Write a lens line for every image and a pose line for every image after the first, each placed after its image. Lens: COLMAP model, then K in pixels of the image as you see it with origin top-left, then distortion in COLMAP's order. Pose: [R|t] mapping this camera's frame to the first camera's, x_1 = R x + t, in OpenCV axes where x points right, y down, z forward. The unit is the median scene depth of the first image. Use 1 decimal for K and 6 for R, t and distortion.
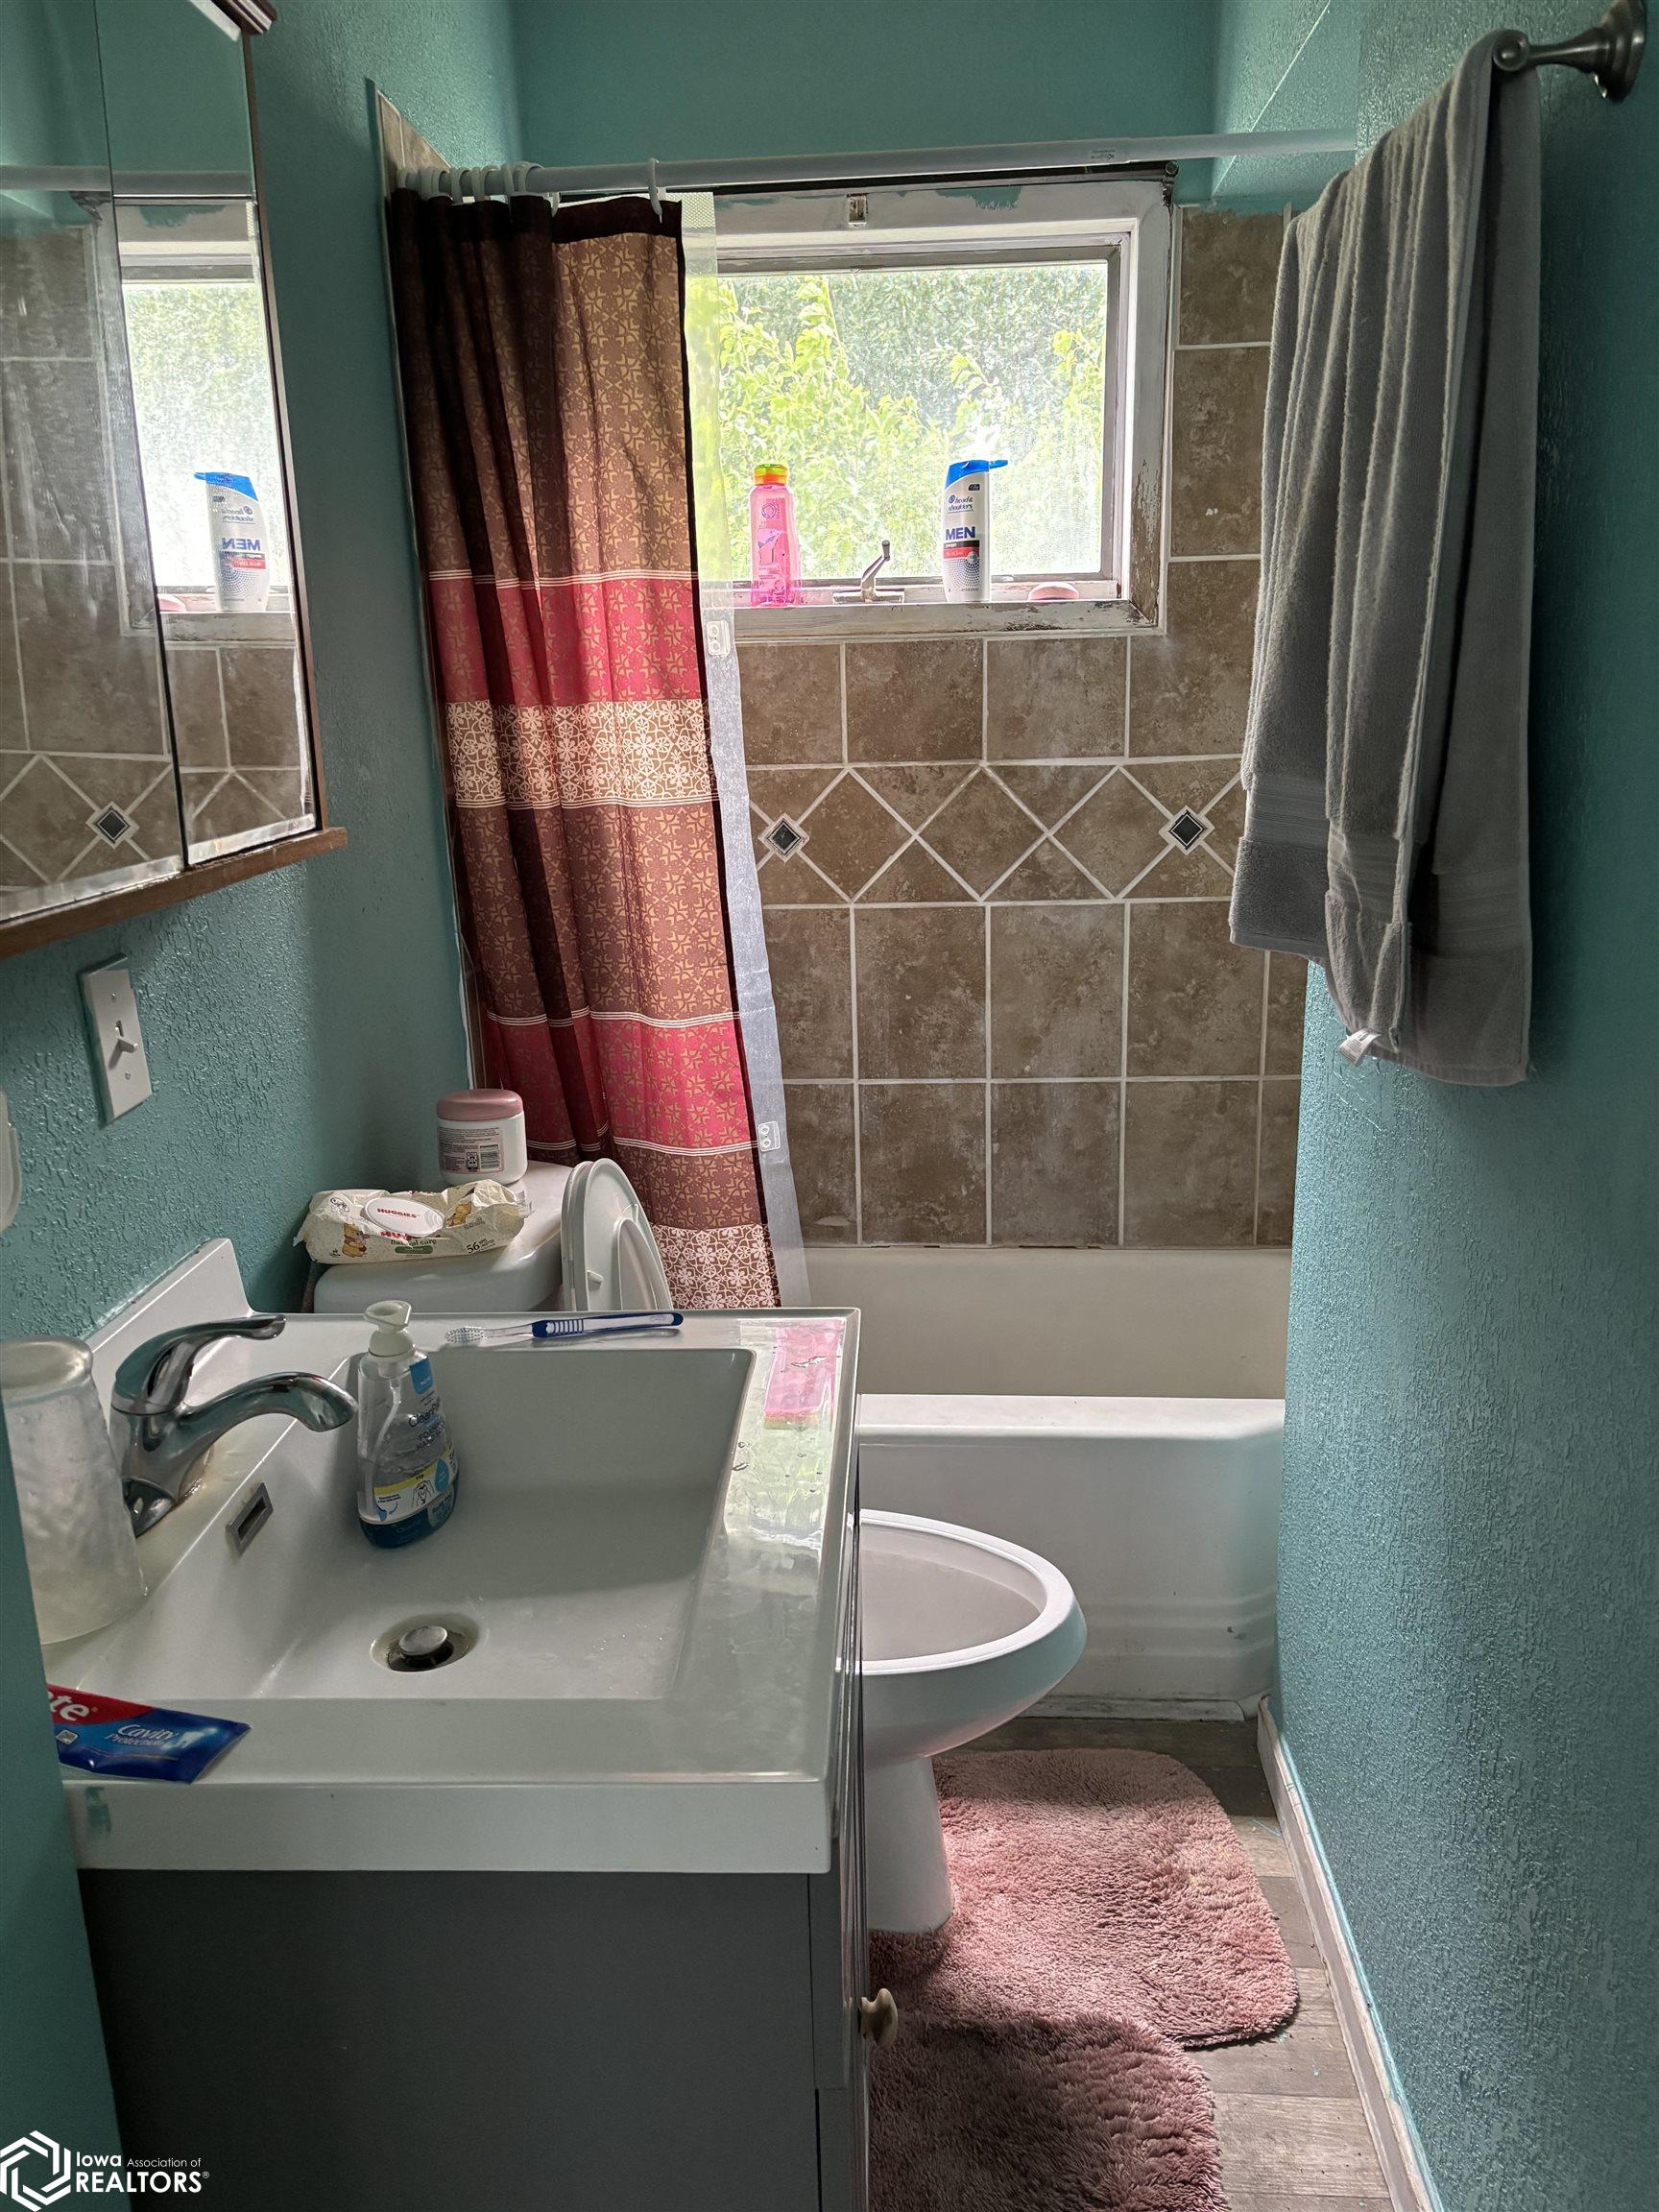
lens RADIAL K [[1672.8, 0, 836.0], [0, 1672.8, 1109.1], [0, 0, 1]] dist [0.054147, 0.002415]
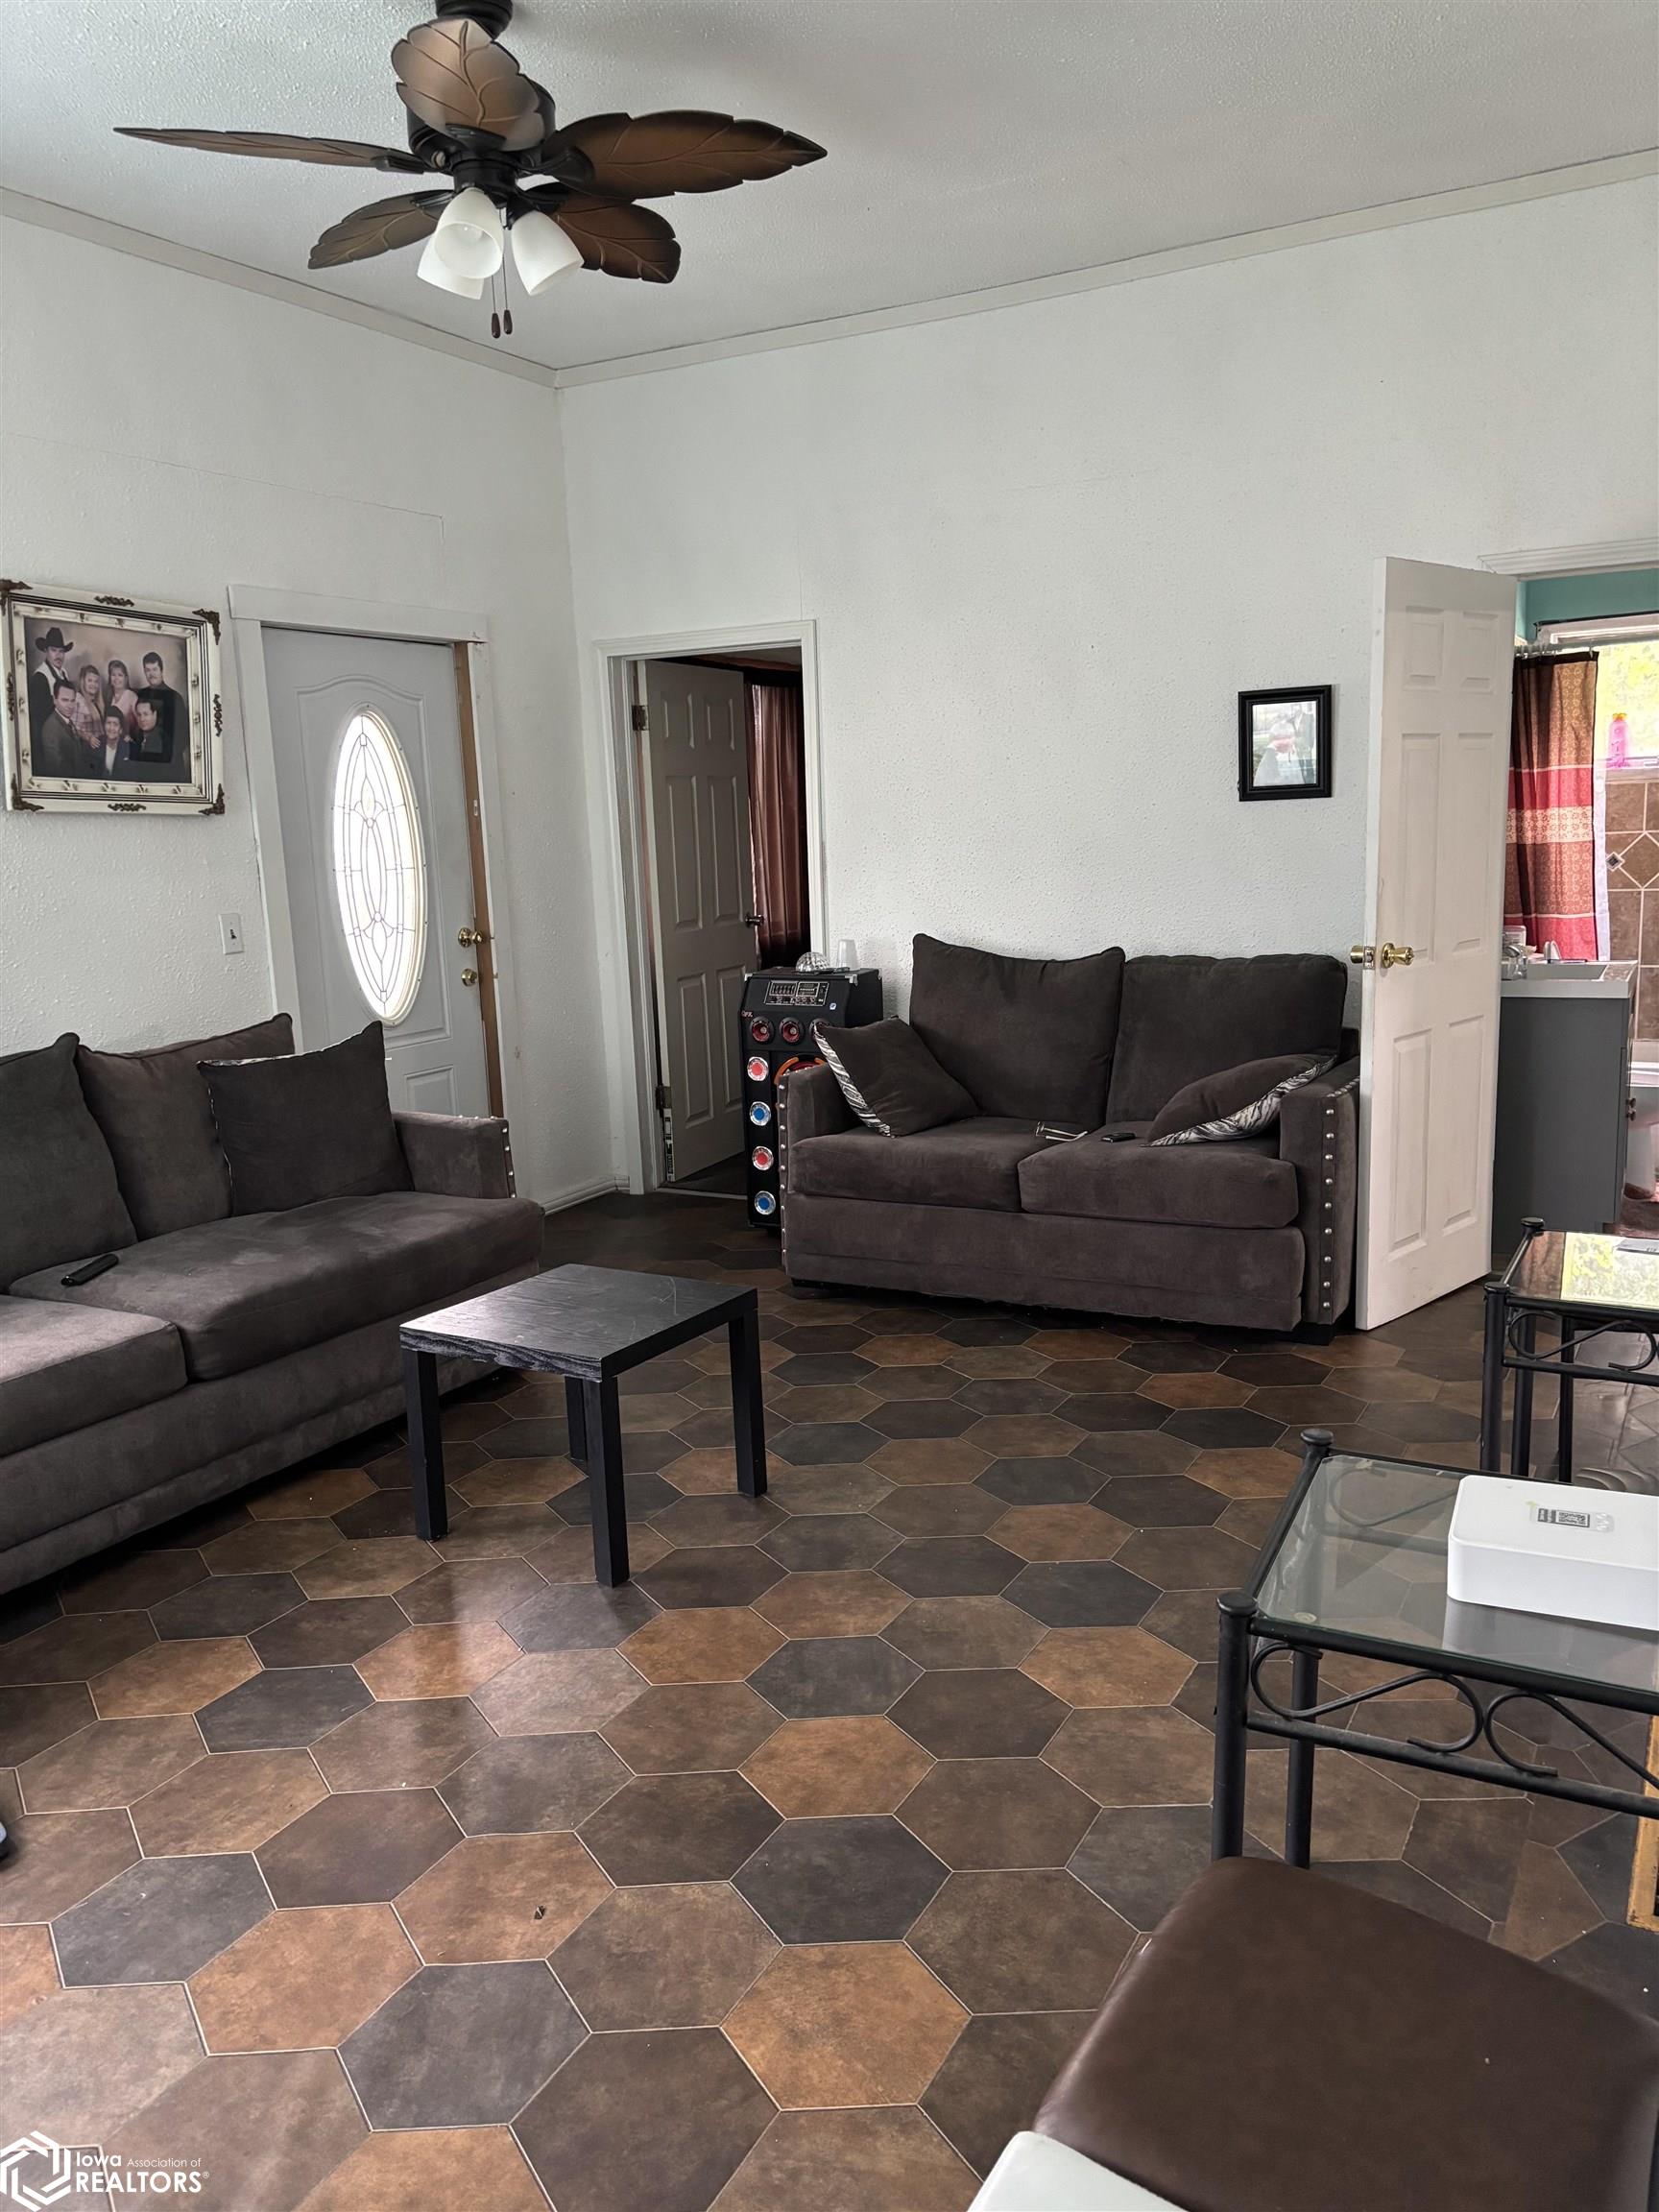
lens RADIAL K [[1672.8, 0, 829.1], [0, 1672.8, 1118.1], [0, 0, 1]] dist [0.054147, 0.002415]
pose [[0.904139, 0.064111, -0.422402, 0.002875], [-0.092771, 0.994548, -0.047624, 0.573858], [0.417045, 0.082245, 0.905157, -2.235653]]
